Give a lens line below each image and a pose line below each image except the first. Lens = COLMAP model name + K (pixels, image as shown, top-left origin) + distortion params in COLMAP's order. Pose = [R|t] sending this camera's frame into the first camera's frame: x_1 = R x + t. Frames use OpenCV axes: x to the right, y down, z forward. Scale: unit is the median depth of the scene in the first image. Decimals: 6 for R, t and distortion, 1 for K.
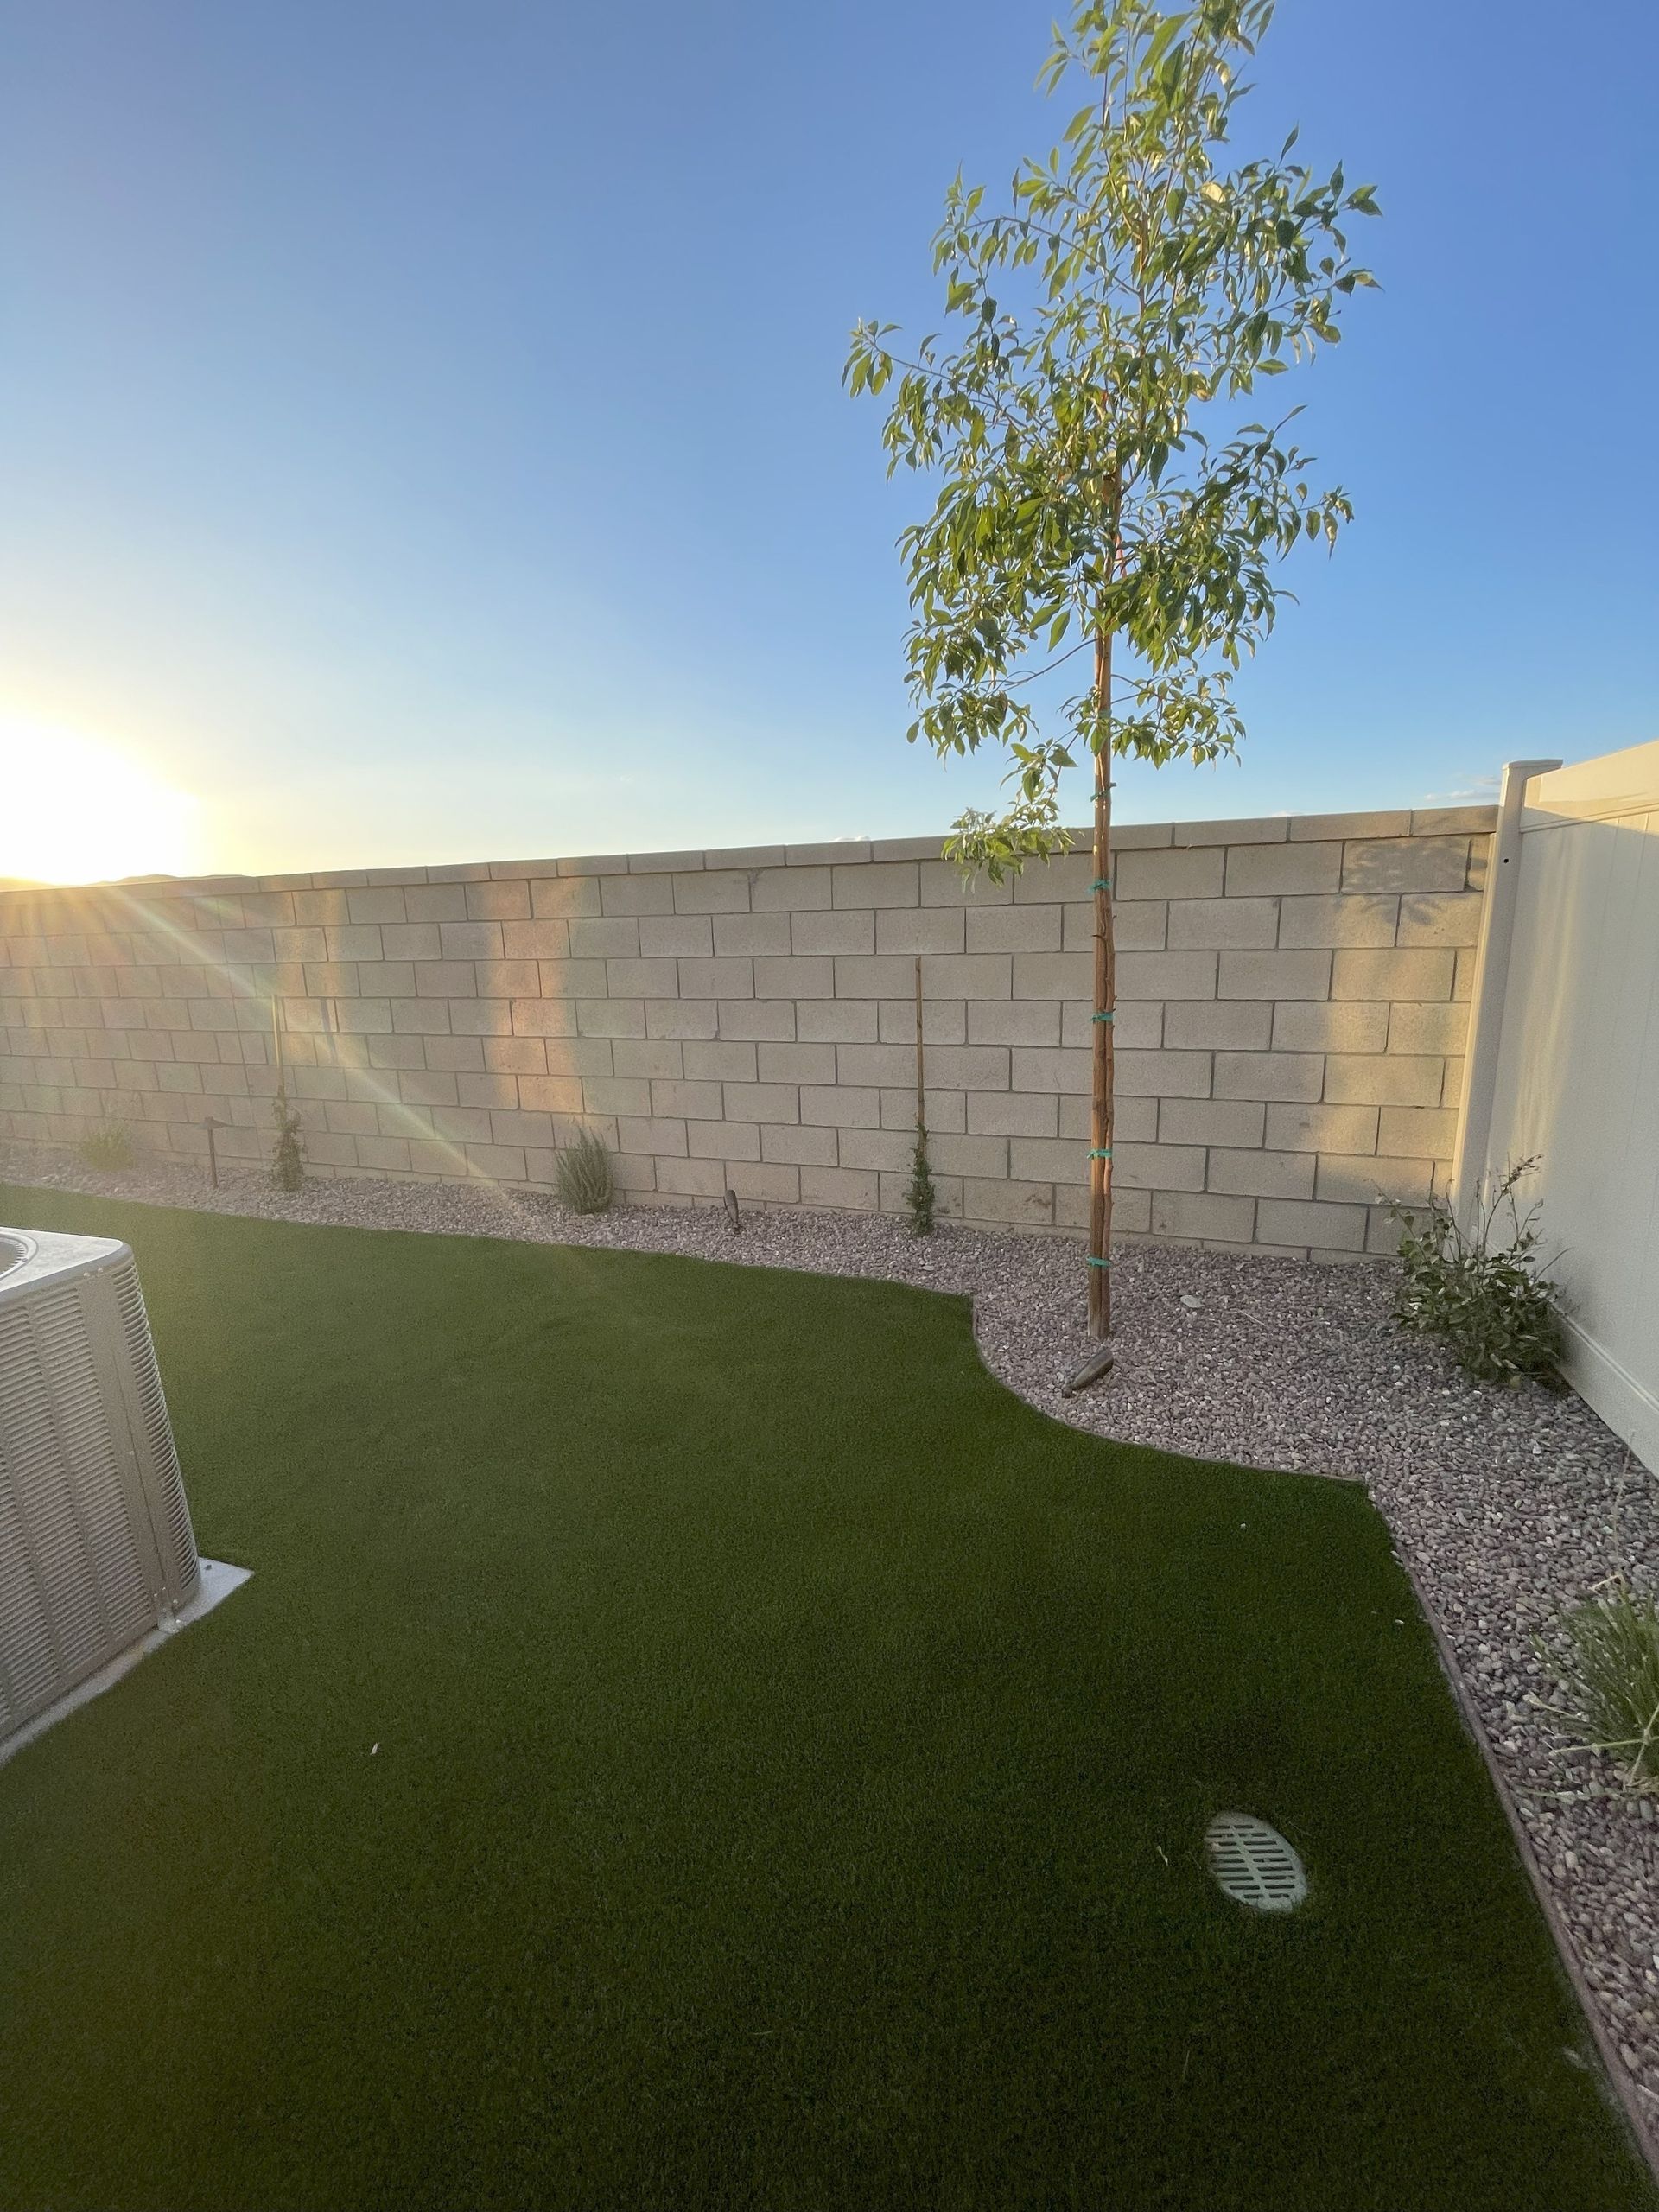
lens RADIAL K [[894.7, 0, 827.2], [0, 894.7, 1098.8], [0, 0, 1]] dist [0.000092, -0.000423]
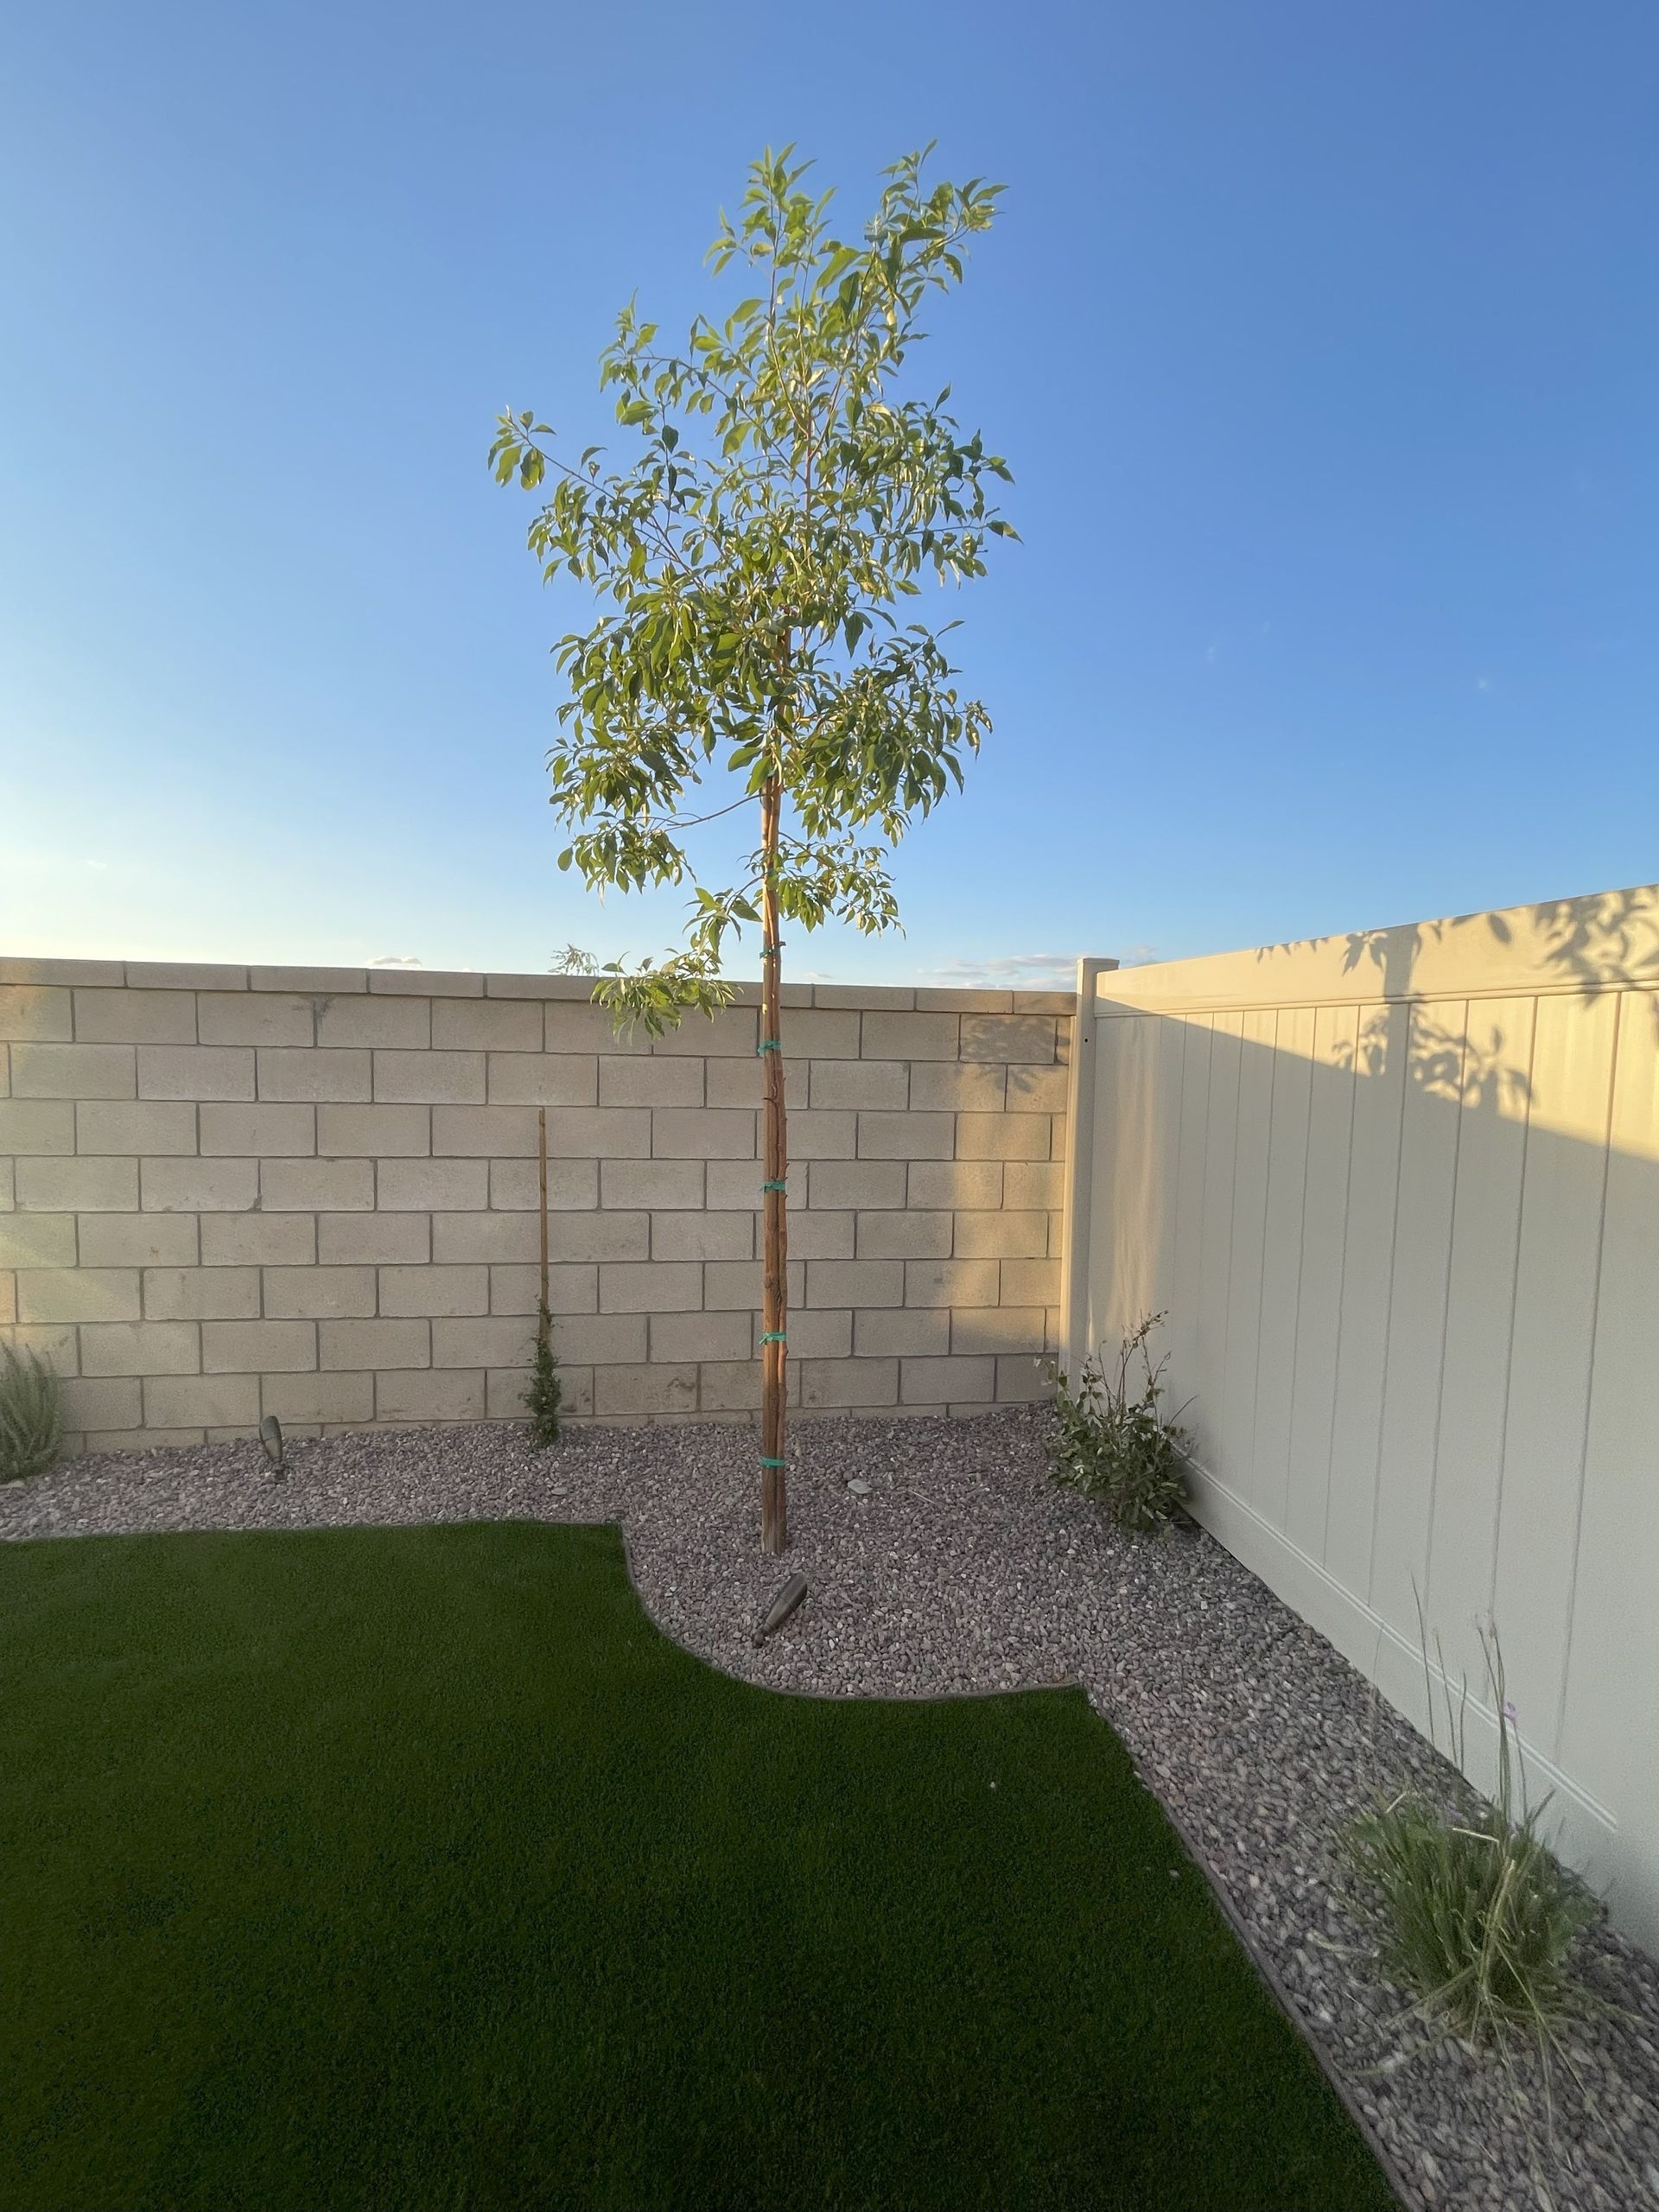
lens RADIAL K [[899.2, 0, 827.8], [0, 899.2, 1097.9], [0, 0, 1]] dist [-0.001609, 0.000988]
pose [[0.888949, 0.023004, 0.457428, -0.063008], [0.045315, 0.989420, -0.137821, -0.048810], [-0.455759, 0.143244, 0.878501, 0.147777]]
